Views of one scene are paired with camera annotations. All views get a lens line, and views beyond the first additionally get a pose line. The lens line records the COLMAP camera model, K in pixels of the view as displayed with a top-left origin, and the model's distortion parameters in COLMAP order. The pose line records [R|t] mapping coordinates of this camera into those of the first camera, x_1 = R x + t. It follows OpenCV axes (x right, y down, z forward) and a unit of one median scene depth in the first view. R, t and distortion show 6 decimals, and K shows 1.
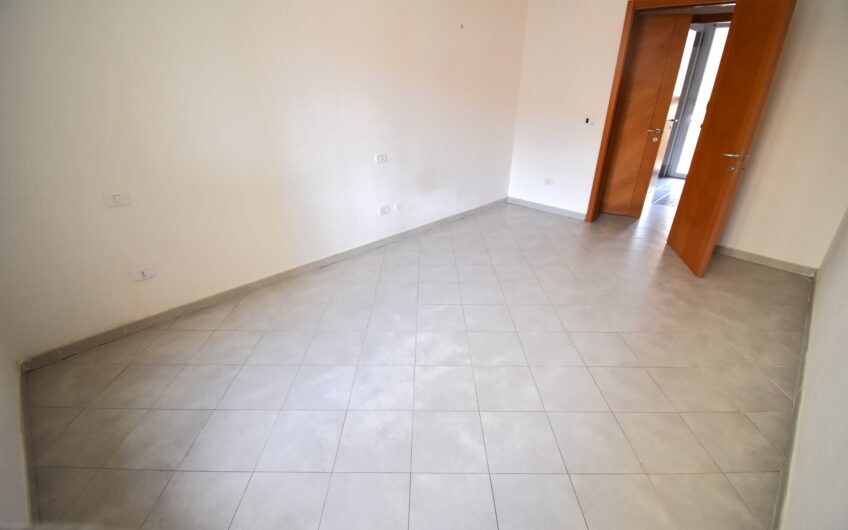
lens RADIAL K [[378.2, 0, 424.3], [0, 378.2, 263.1], [0, 0, 1]] dist [0.001002, -0.008261]
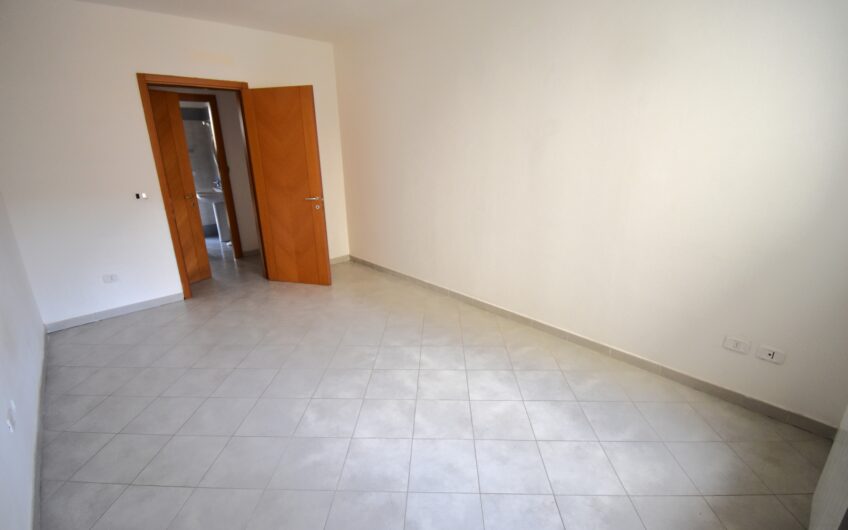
lens RADIAL K [[378.2, 0, 422.8], [0, 378.2, 268.3], [0, 0, 1]] dist [0.001002, -0.008261]
pose [[0.026027, -0.311302, 0.949954, -0.748387], [0.444376, 0.854828, 0.267954, -0.316977], [-0.895462, 0.415163, 0.160584, 0.618712]]
